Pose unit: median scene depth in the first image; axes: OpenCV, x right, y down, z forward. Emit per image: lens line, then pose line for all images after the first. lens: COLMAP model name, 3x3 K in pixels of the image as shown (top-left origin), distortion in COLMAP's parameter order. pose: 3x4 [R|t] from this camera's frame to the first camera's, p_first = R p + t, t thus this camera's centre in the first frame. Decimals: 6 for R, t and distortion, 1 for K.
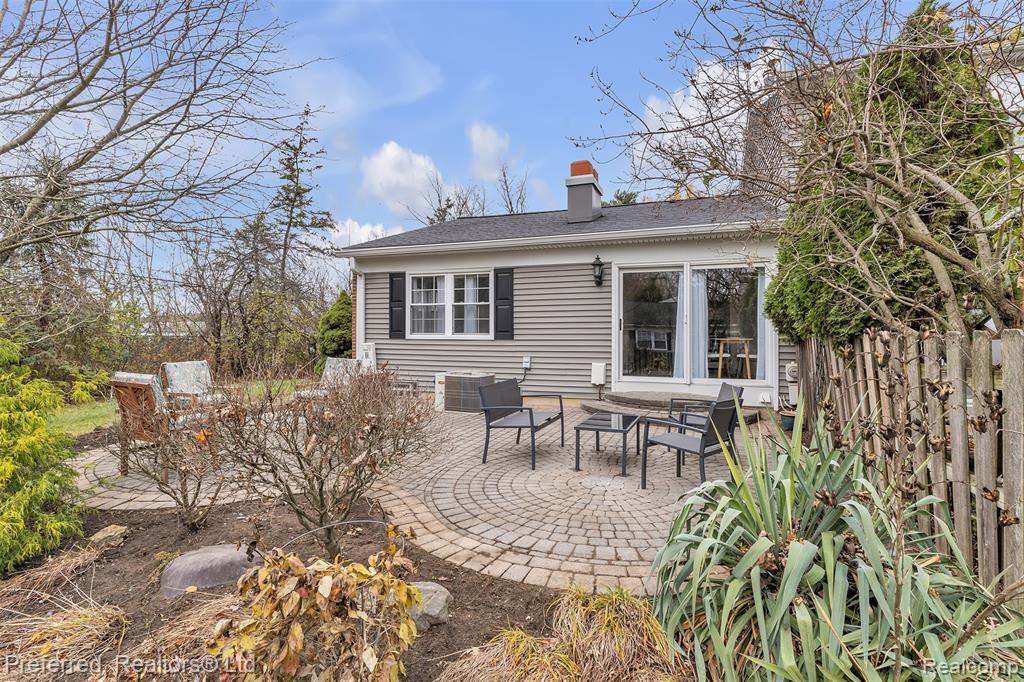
lens RADIAL K [[446.0, 0, 529.0], [0, 446.0, 335.7], [0, 0, 1]] dist [-0.001171, -0.000082]
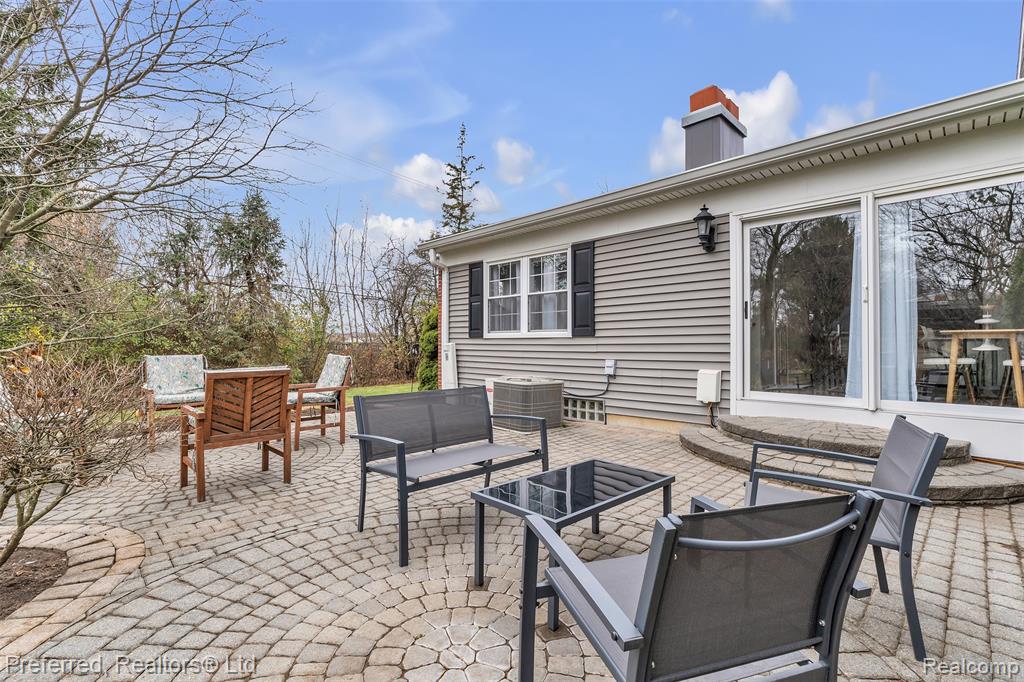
lens RADIAL K [[435.1, 0, 536.9], [0, 435.1, 344.0], [0, 0, 1]] dist [-0.010143, 0.000101]
pose [[0.916050, -0.003595, -0.401048, 0.164088], [0.002179, 0.999990, -0.003987, 0.023065], [0.401058, 0.002779, 0.916048, 0.284334]]
